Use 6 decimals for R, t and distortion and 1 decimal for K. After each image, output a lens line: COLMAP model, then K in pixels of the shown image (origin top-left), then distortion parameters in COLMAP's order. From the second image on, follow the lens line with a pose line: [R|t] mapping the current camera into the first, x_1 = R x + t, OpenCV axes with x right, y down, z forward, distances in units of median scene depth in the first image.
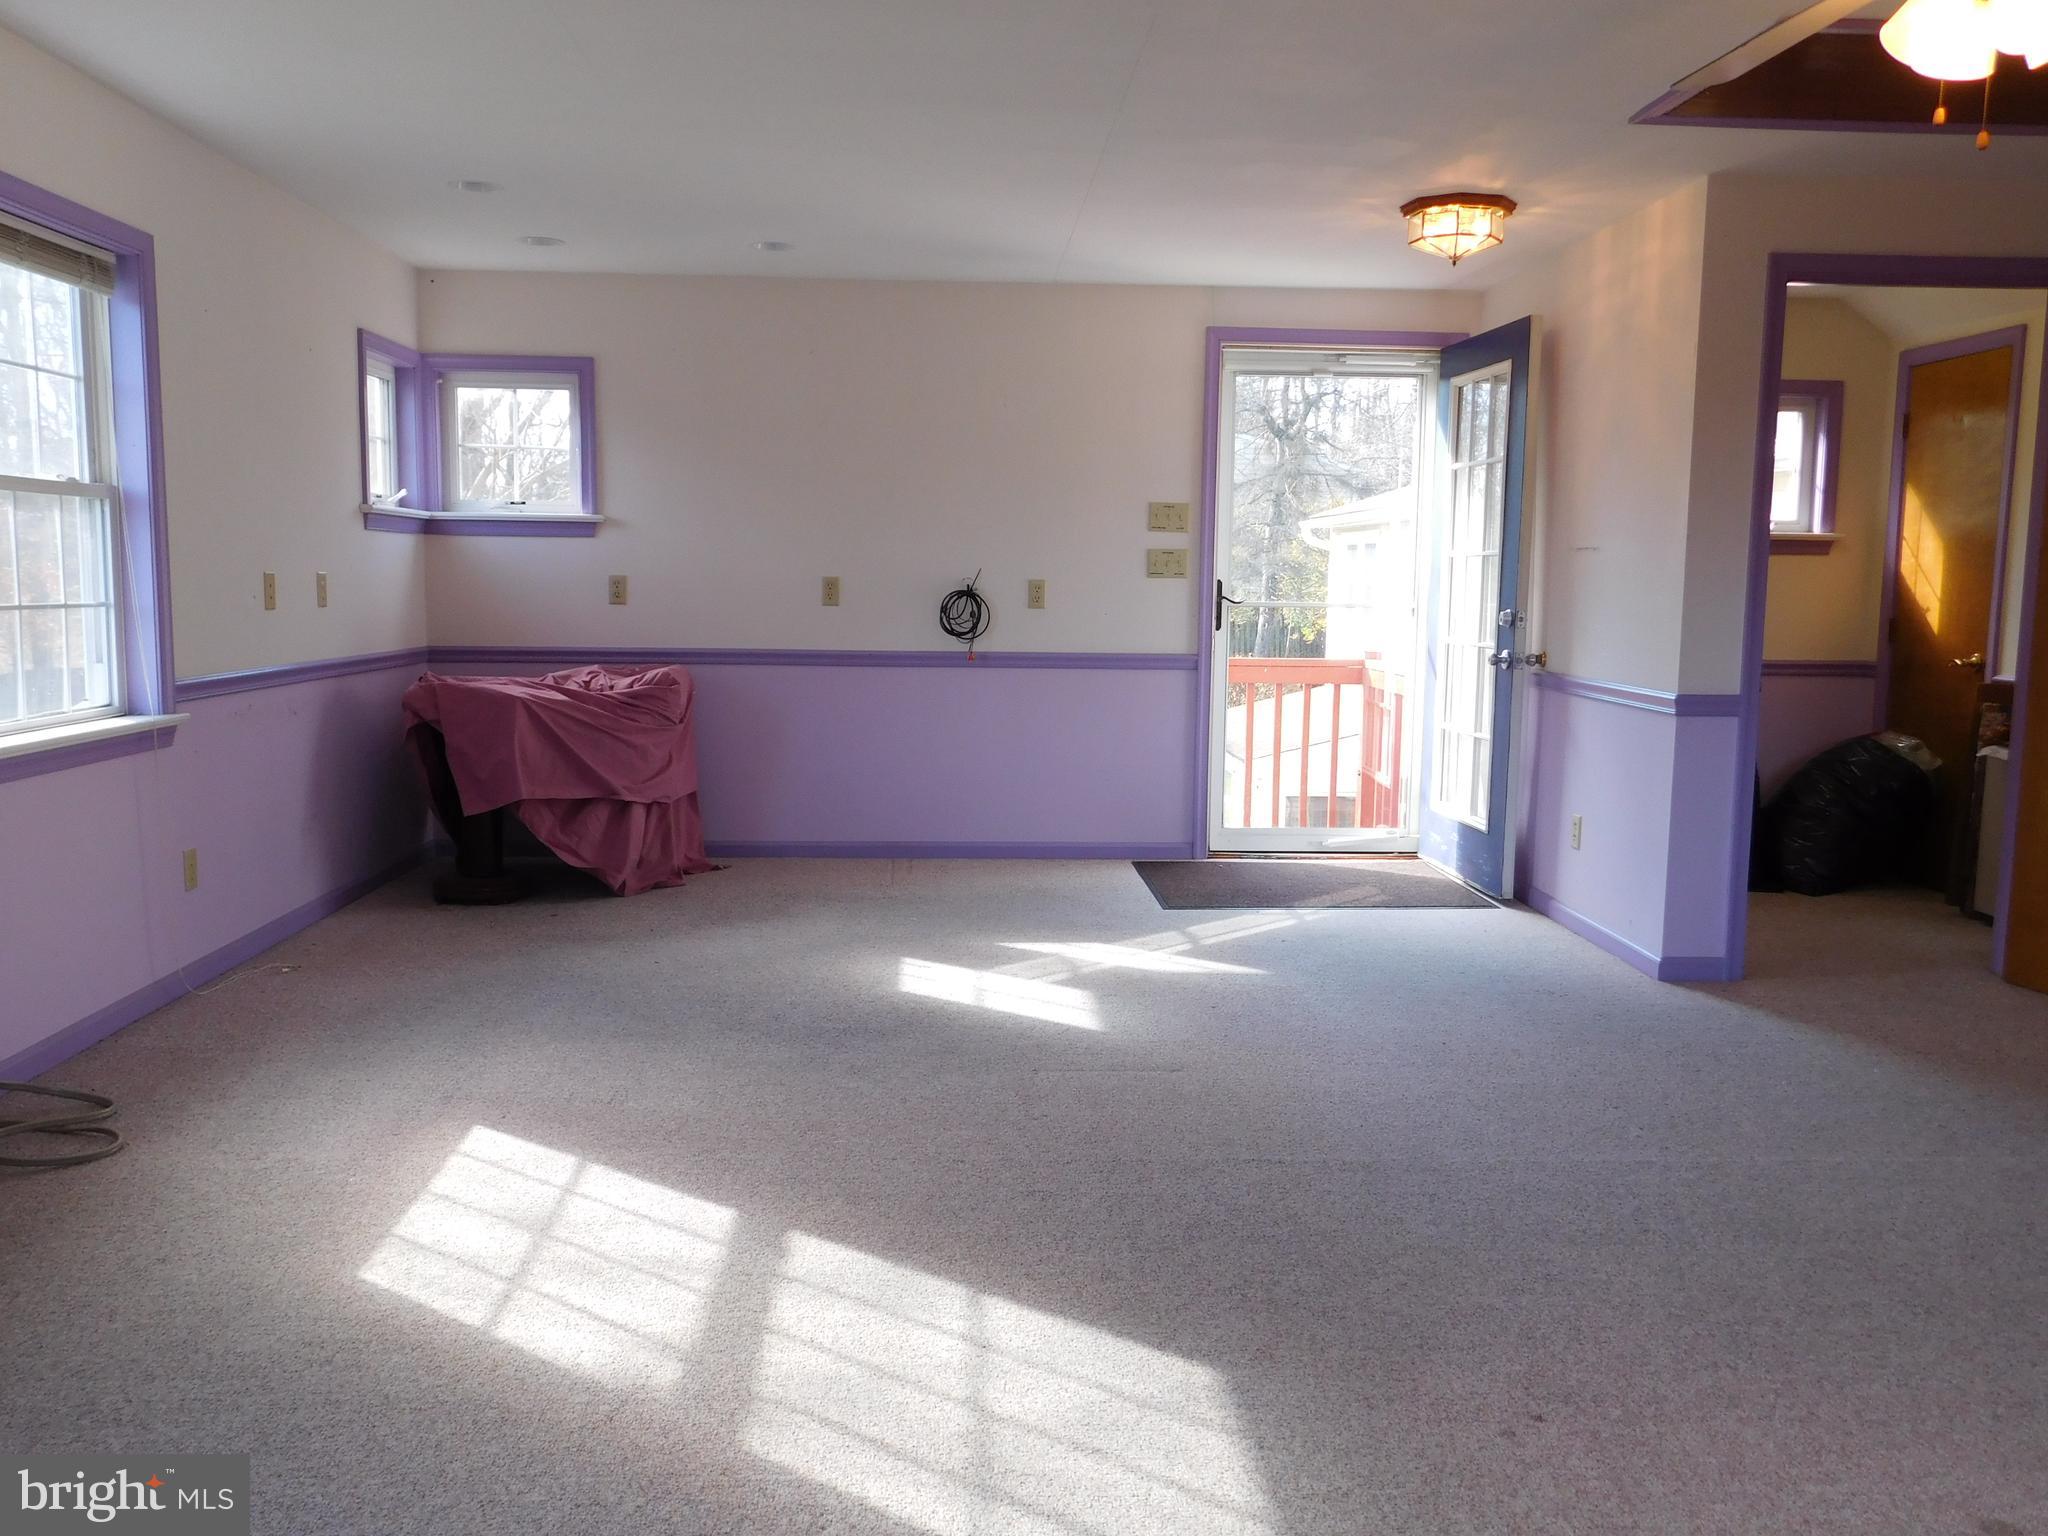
lens RADIAL K [[1653.4, 0, 1024.0], [0, 1653.4, 768.0], [0, 0, 1]] dist [-0.001274, 0.008371]
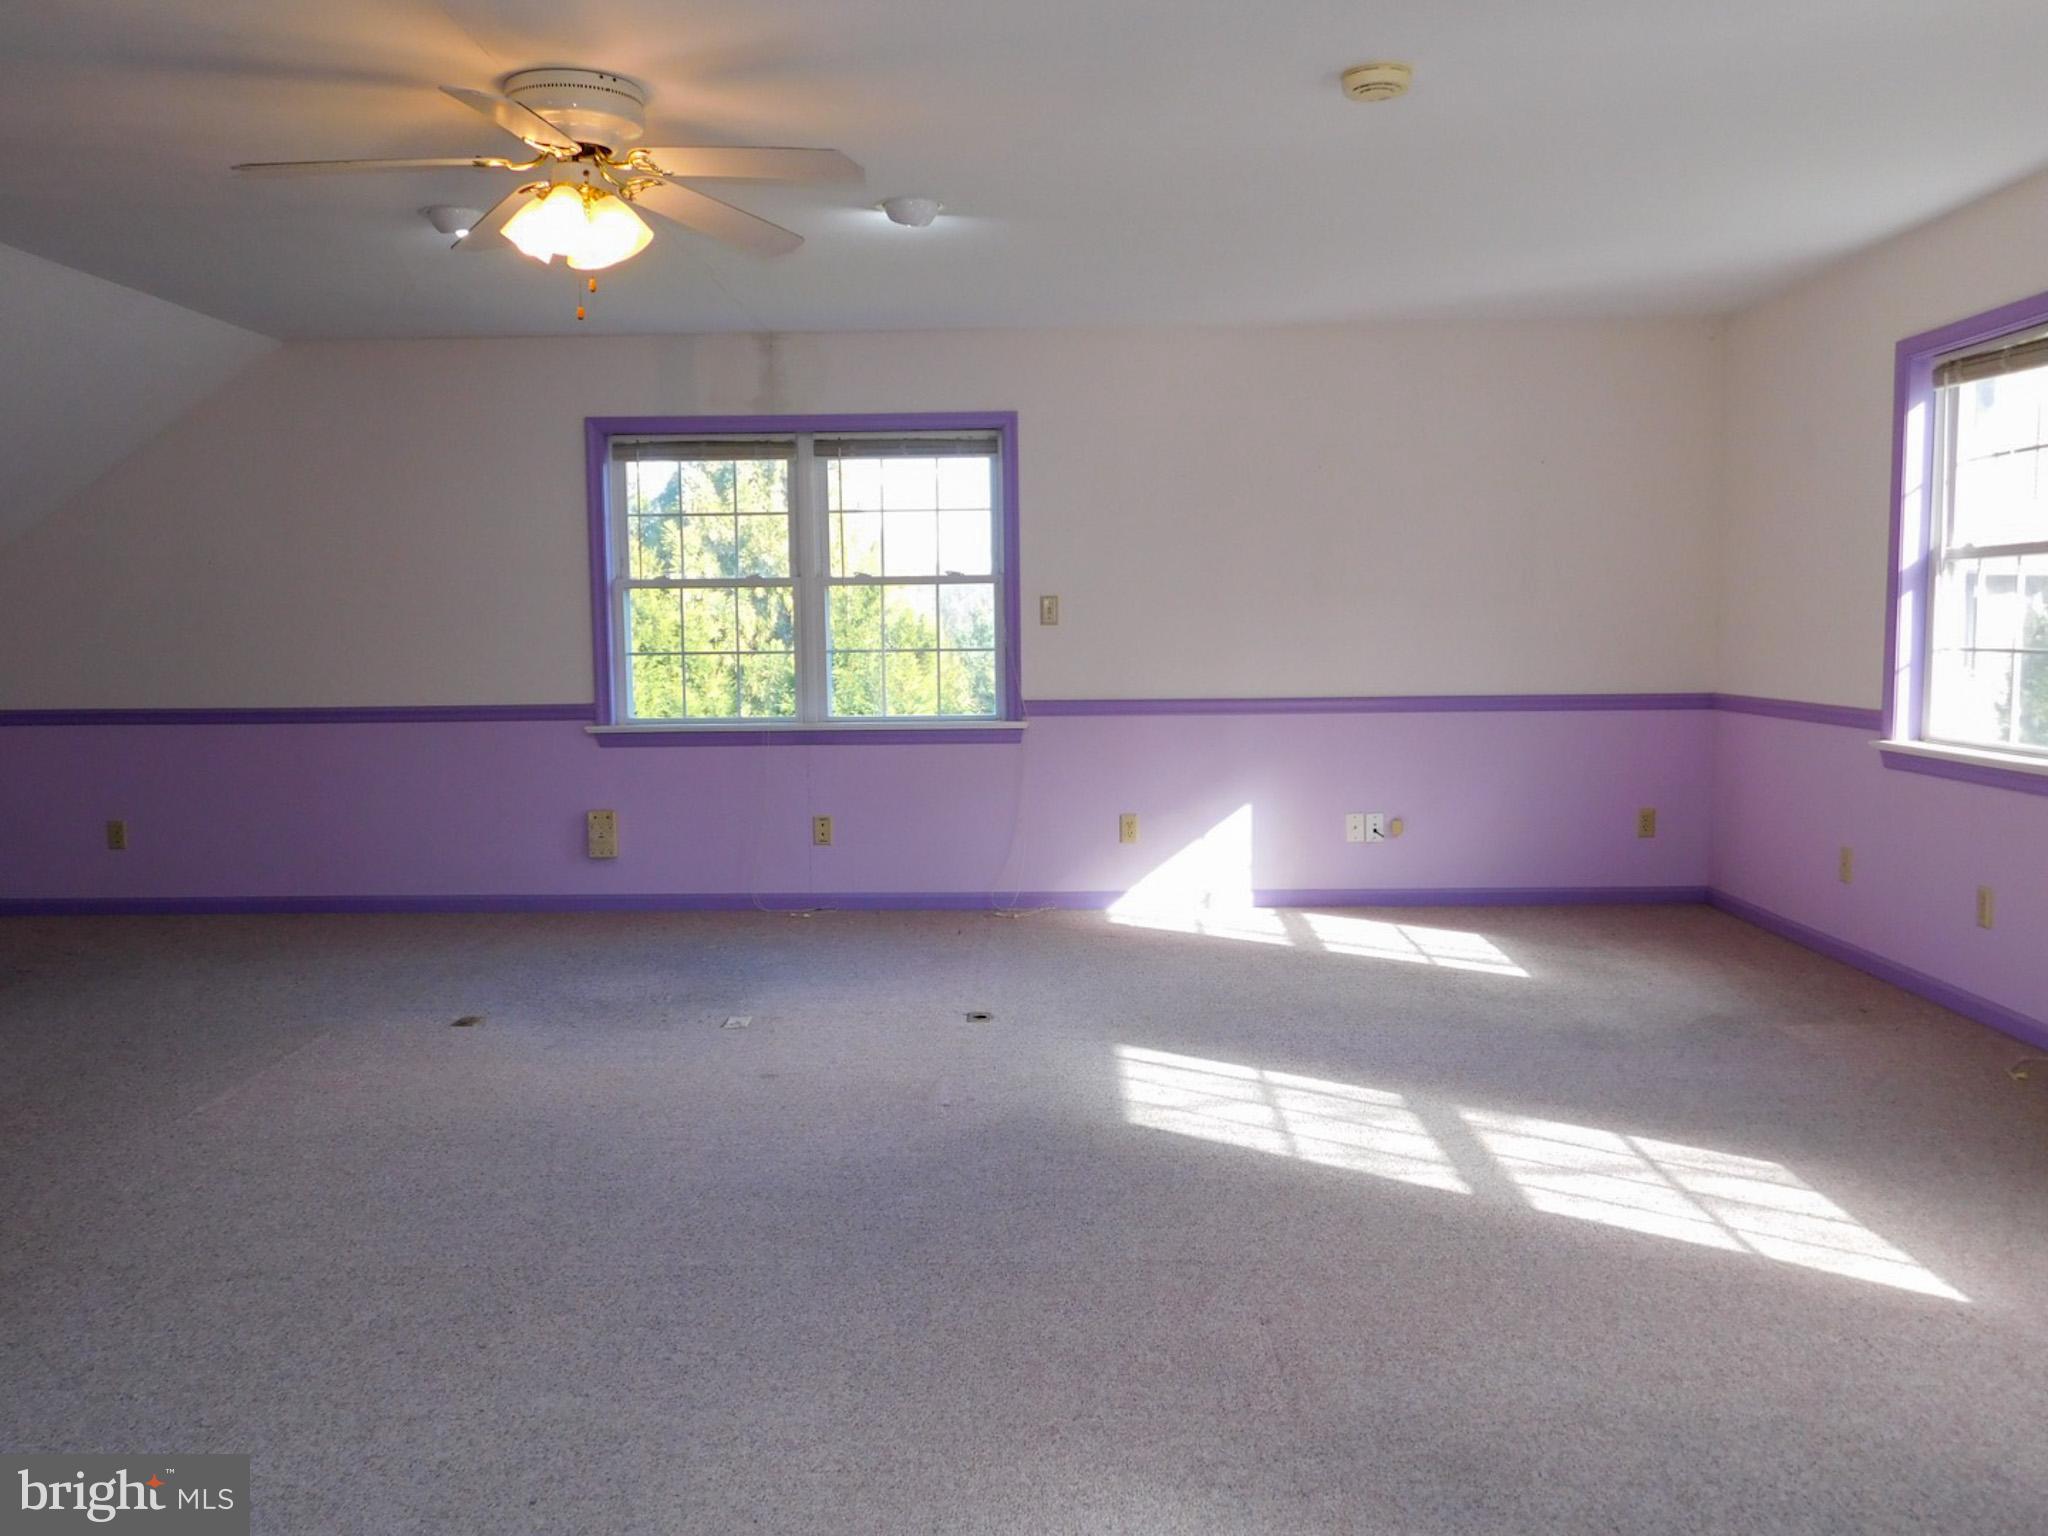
lens RADIAL K [[1653.4, 0, 1024.0], [0, 1653.4, 768.0], [0, 0, 1]] dist [-0.001274, 0.008371]
pose [[-0.997089, -0.006928, 0.075931, 0.039249], [0.008706, 0.979006, 0.203646, -0.117995], [-0.075748, 0.203714, -0.976096, 1.011363]]
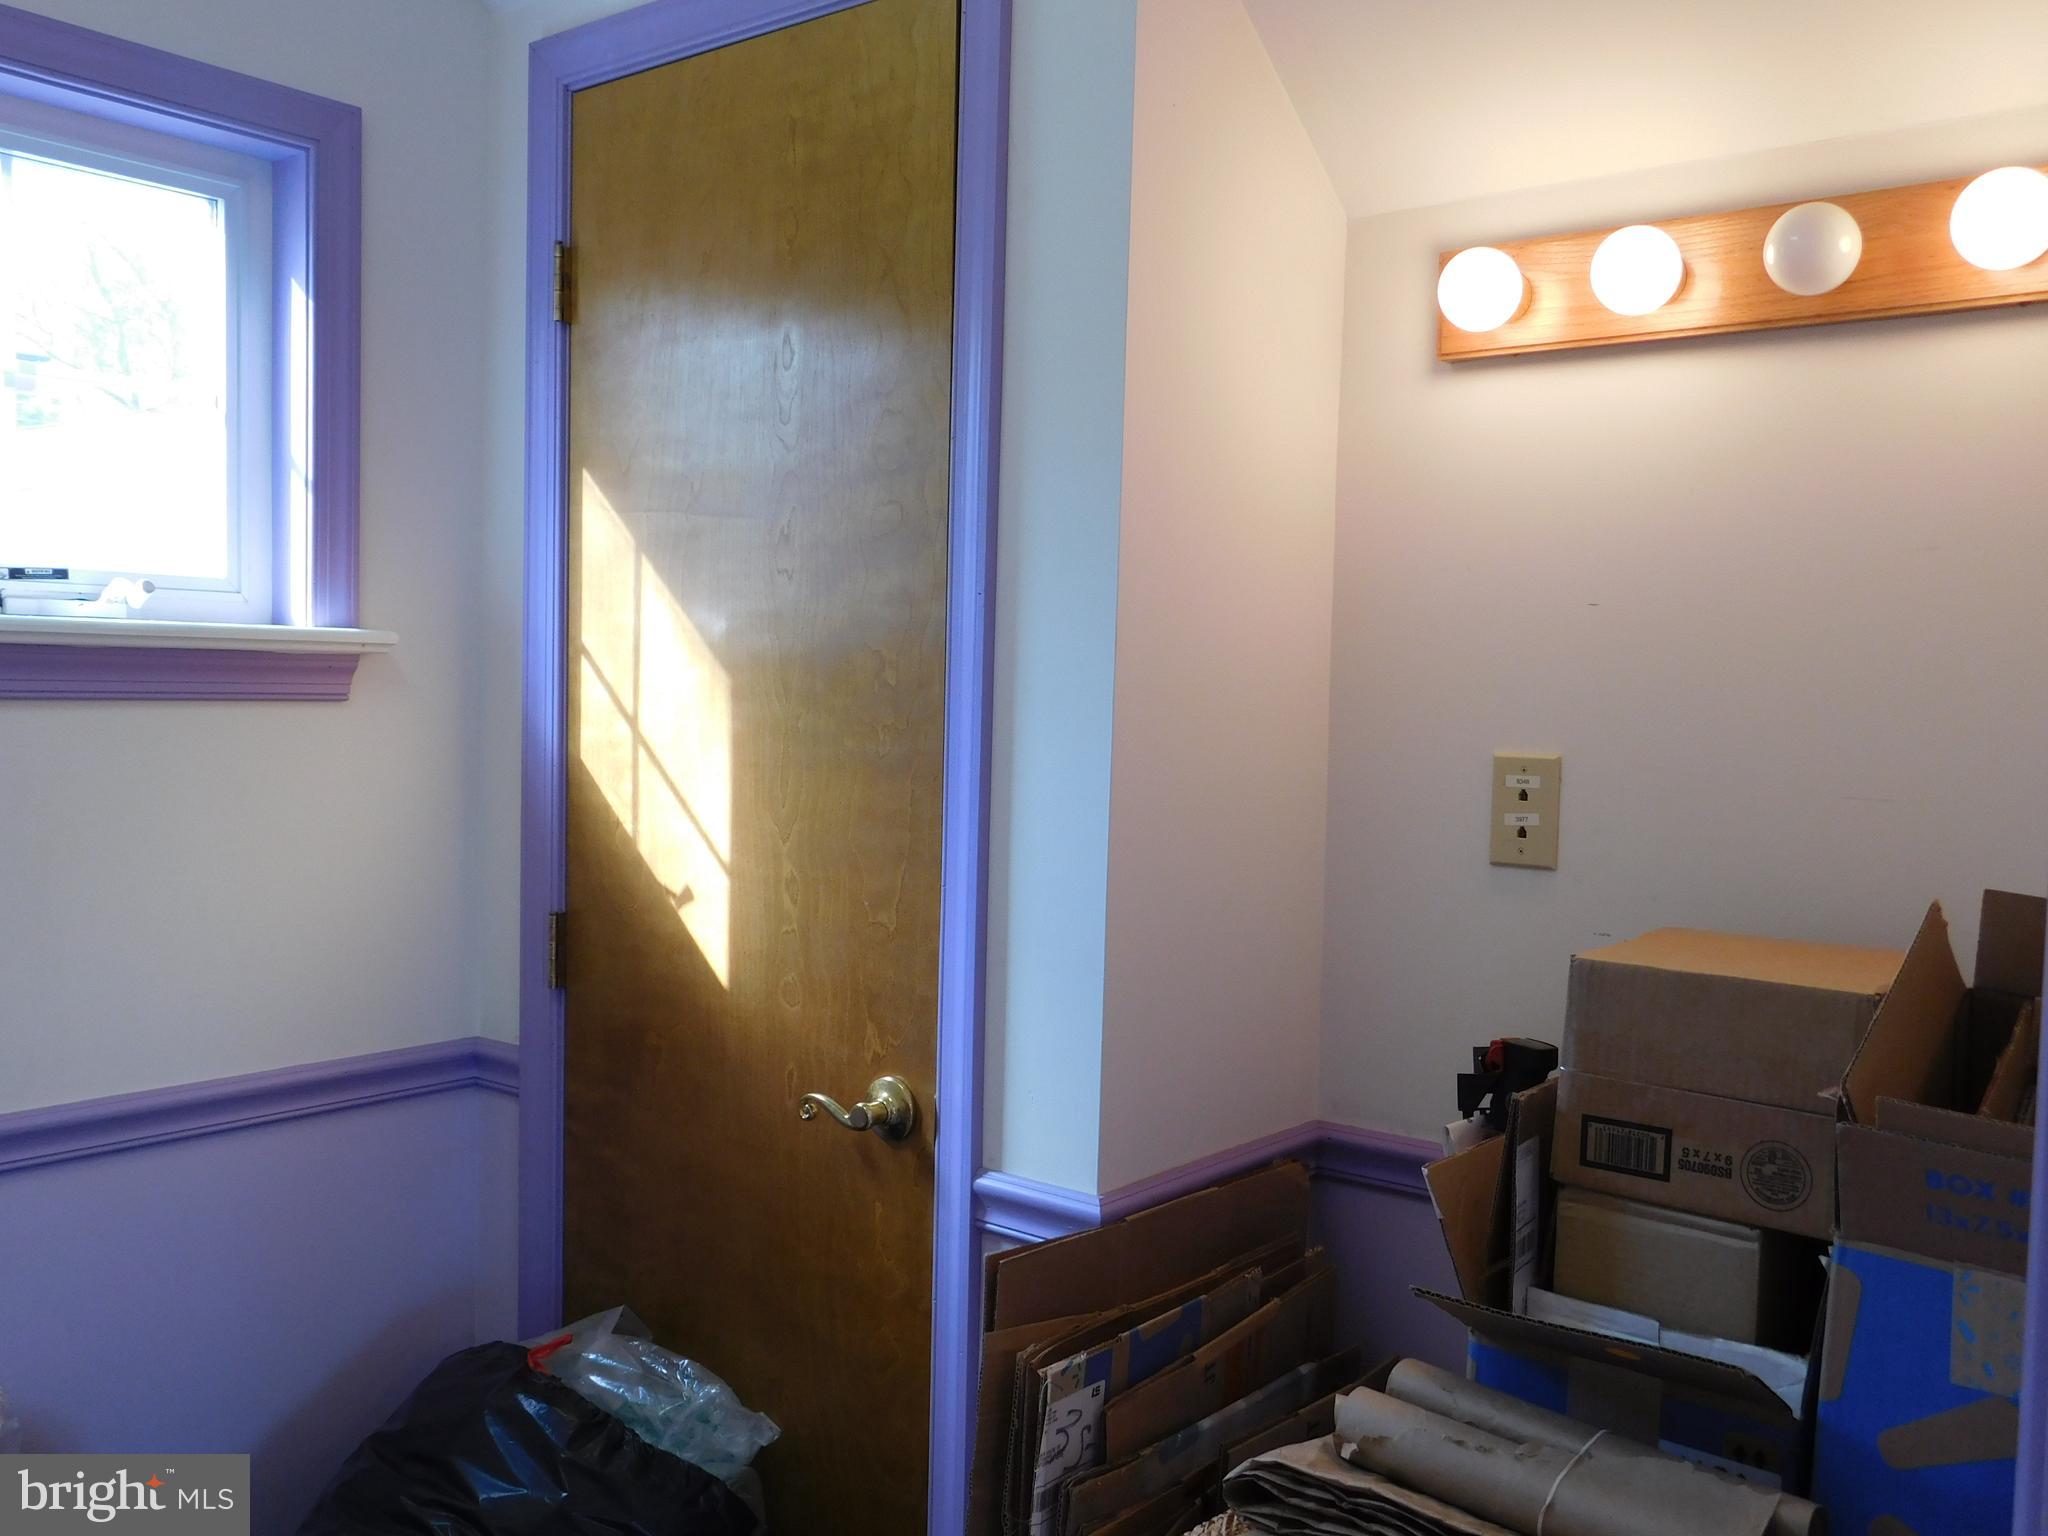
lens RADIAL K [[1790.5, 0, 1024.0], [0, 1790.5, 768.0], [0, 0, 1]] dist [-0.007937, -0.006621]
pose [[0.669843, -0.034947, 0.741680, 0.375209], [0.073736, 0.997085, -0.019613, -0.115567], [-0.738832, 0.067826, 0.670467, 0.791096]]
